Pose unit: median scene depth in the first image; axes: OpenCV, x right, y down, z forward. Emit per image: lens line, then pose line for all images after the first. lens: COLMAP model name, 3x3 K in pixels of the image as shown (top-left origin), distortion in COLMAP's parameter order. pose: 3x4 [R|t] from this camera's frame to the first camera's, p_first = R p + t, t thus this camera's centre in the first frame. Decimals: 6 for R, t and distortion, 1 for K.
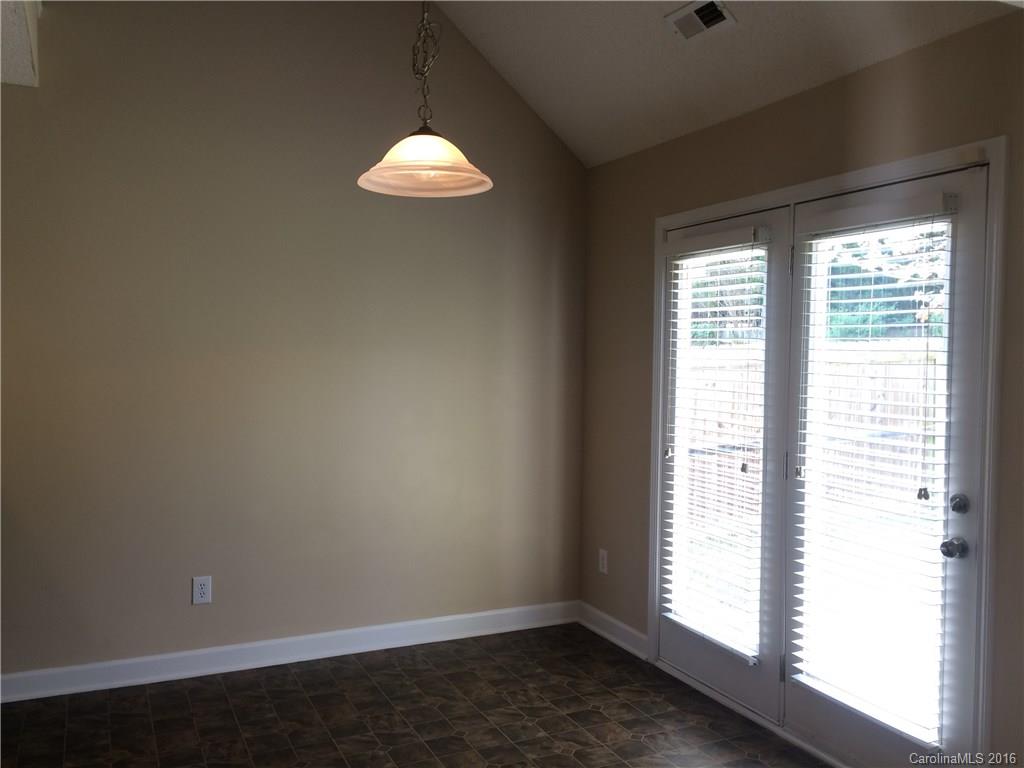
lens RADIAL K [[869.2, 0, 512.0], [0, 869.2, 384.0], [0, 0, 1]] dist [0.002208, -0.000142]
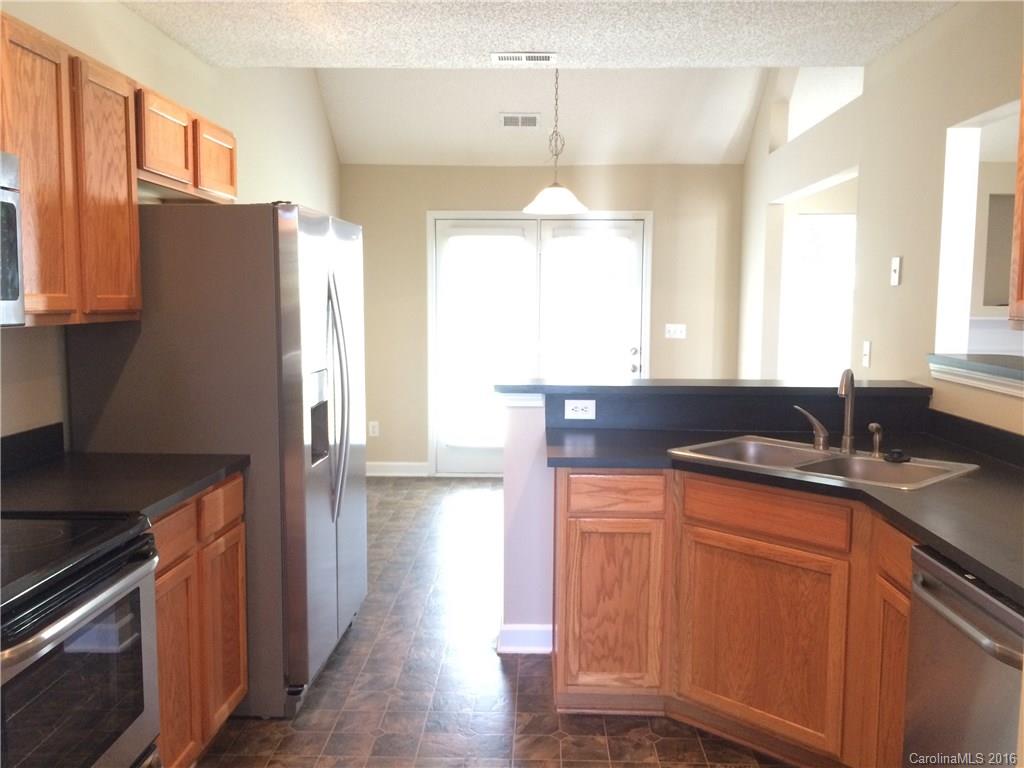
lens RADIAL K [[869.2, 0, 512.0], [0, 869.2, 384.0], [0, 0, 1]] dist [0.002208, -0.000142]
pose [[0.459113, -0.097330, 0.883030, -1.383770], [0.033152, 0.995165, 0.092453, -0.010949], [-0.887759, -0.013172, 0.460120, 0.093808]]
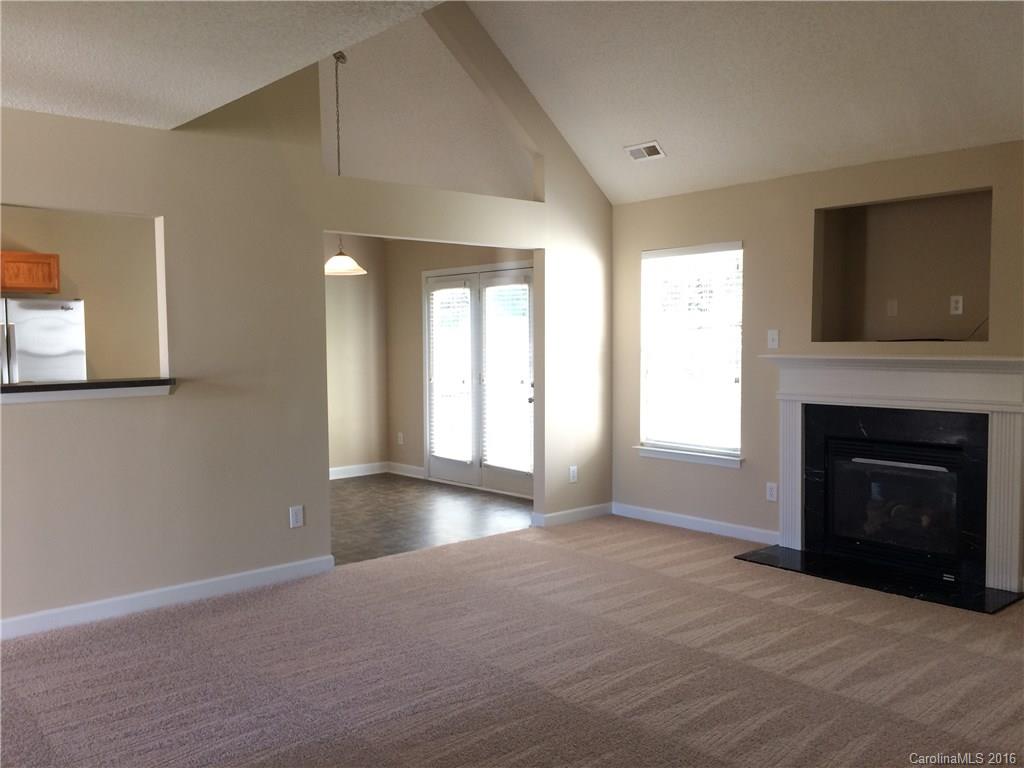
lens RADIAL K [[869.2, 0, 512.0], [0, 869.2, 384.0], [0, 0, 1]] dist [0.002208, -0.000142]
pose [[0.960482, -0.033848, 0.276278, -0.243470], [0.029315, 0.999360, 0.020520, 0.053862], [-0.276795, -0.011610, 0.960859, -1.227610]]
